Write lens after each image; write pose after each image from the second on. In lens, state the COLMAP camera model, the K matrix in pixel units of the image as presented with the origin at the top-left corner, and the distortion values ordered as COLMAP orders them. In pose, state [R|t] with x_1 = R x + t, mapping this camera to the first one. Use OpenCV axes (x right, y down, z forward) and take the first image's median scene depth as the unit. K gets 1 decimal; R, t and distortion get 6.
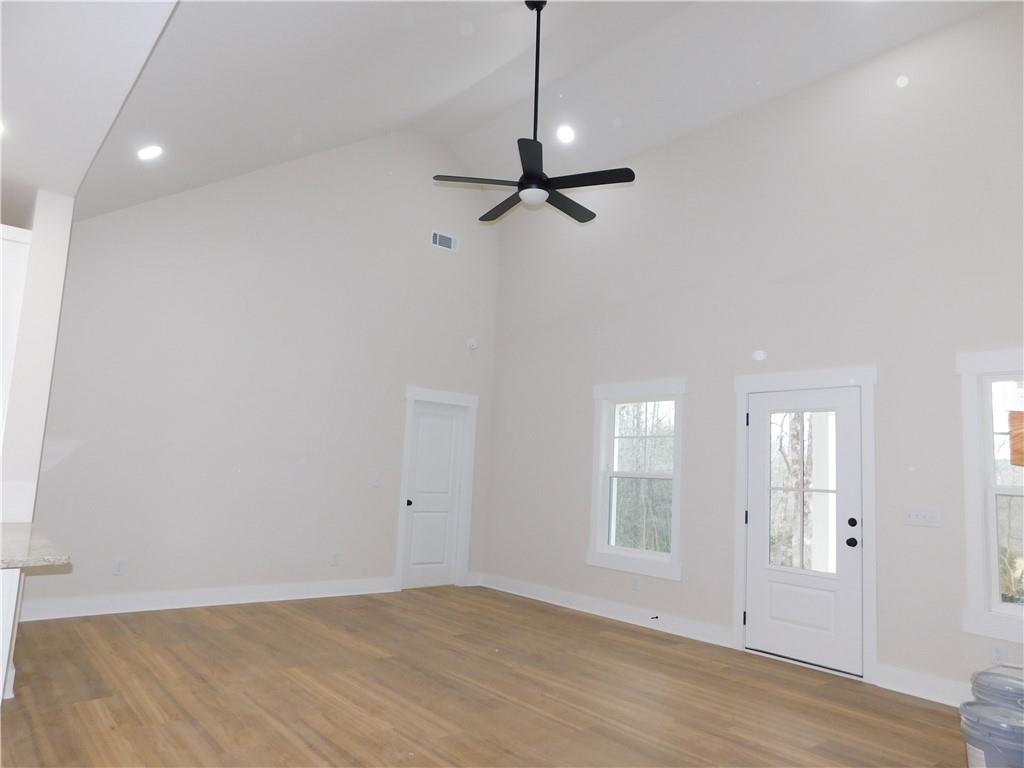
lens RADIAL K [[680.3, 0, 512.0], [0, 680.3, 384.0], [0, 0, 1]] dist [-0.052621, 0.038863]
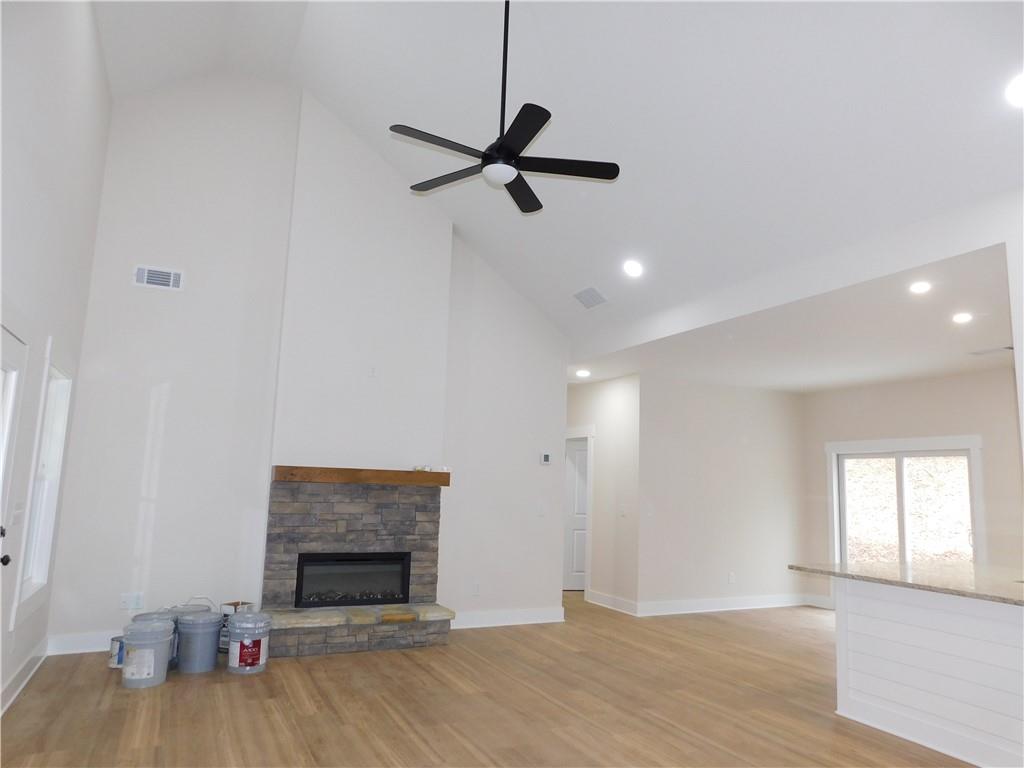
lens RADIAL K [[680.3, 0, 512.0], [0, 680.3, 384.0], [0, 0, 1]] dist [-0.052621, 0.038863]
pose [[-0.966320, -0.040646, 0.254113, -0.191235], [-0.107735, 0.960647, -0.256027, 0.172880], [-0.233707, -0.274781, -0.932672, 1.554106]]
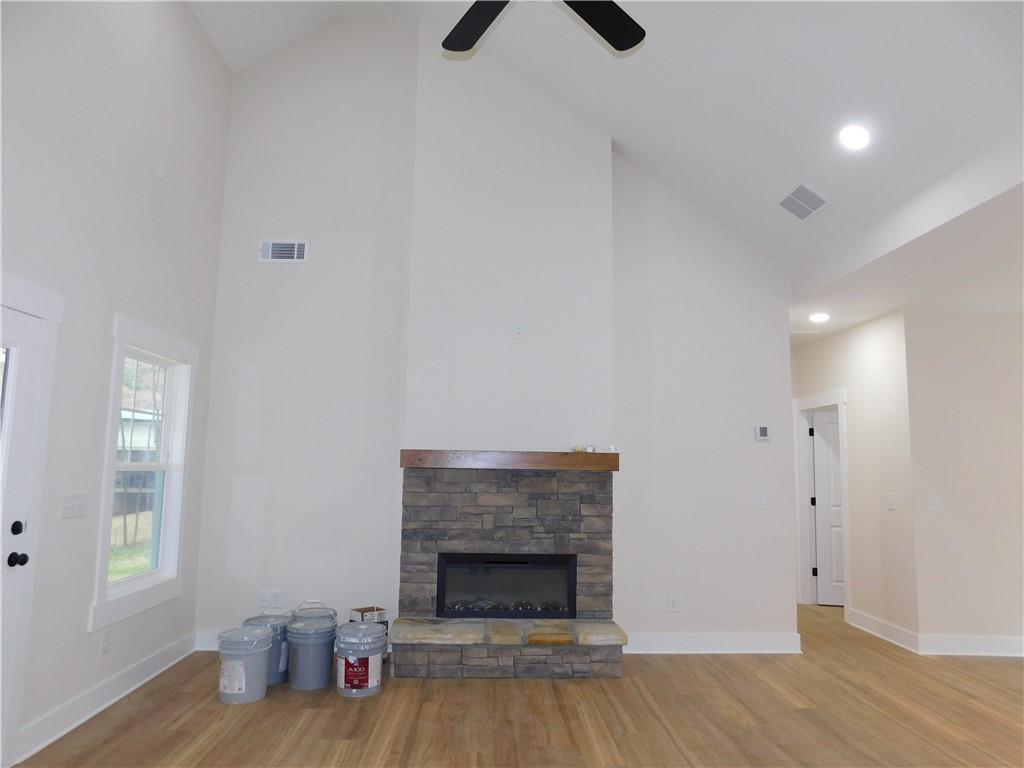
lens RADIAL K [[680.3, 0, 512.0], [0, 680.3, 384.0], [0, 0, 1]] dist [-0.052621, 0.038863]
pose [[-0.786773, 0.014677, 0.617068, -0.249640], [-0.132172, 0.972523, -0.191652, 0.129820], [-0.602926, -0.232346, -0.763214, 1.212319]]
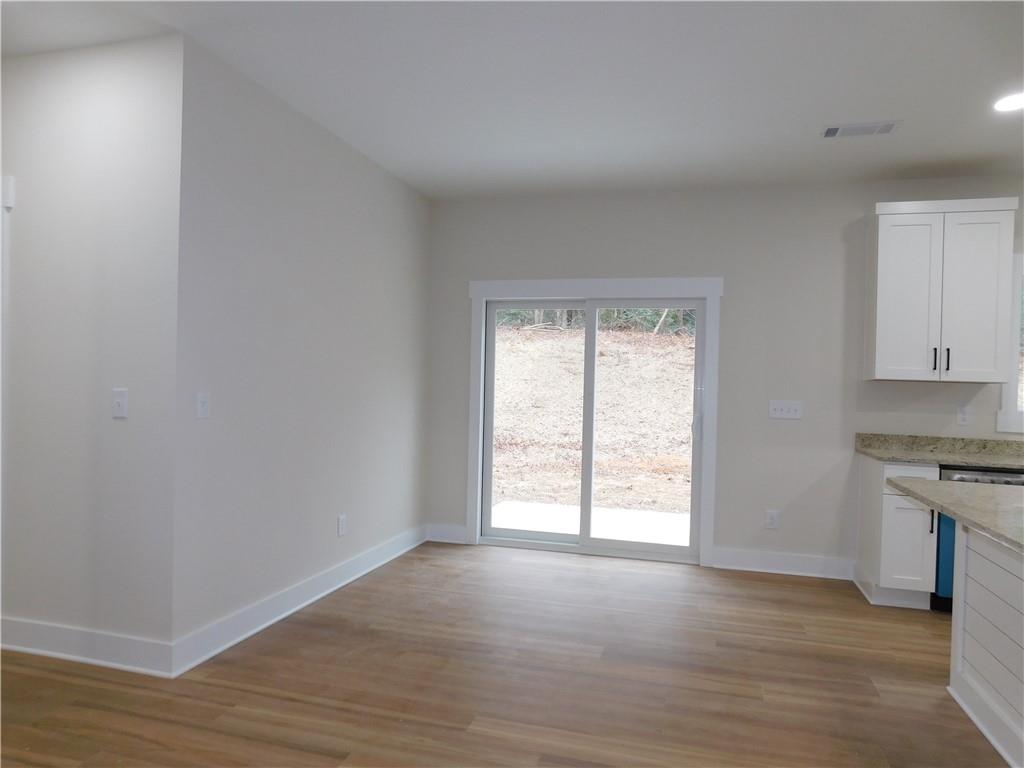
lens RADIAL K [[680.3, 0, 512.0], [0, 680.3, 384.0], [0, 0, 1]] dist [-0.052621, 0.038863]
pose [[-0.827828, -0.064917, -0.557214, -0.004143], [0.004526, 0.992477, -0.122351, 0.077302], [0.560964, -0.103808, -0.821306, 0.592089]]
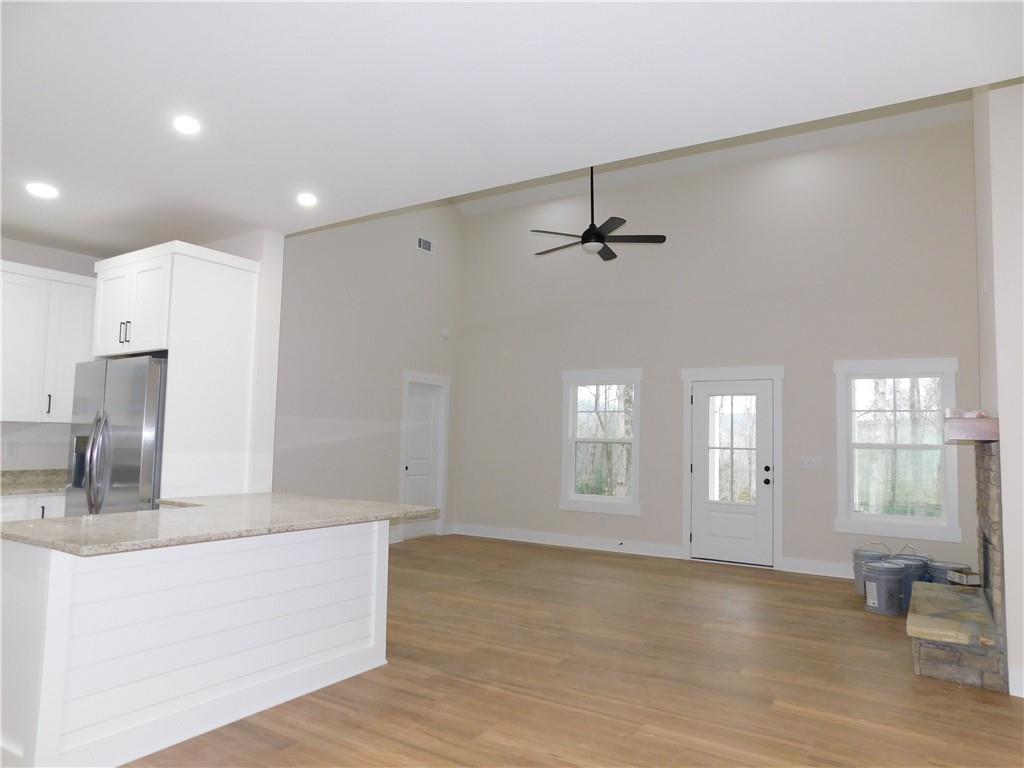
lens RADIAL K [[680.3, 0, 512.0], [0, 680.3, 384.0], [0, 0, 1]] dist [-0.052621, 0.038863]
pose [[0.954751, -0.002097, 0.297397, -0.493953], [-0.014560, 0.998446, 0.053784, -0.059454], [-0.297048, -0.055680, 0.953238, -0.274463]]
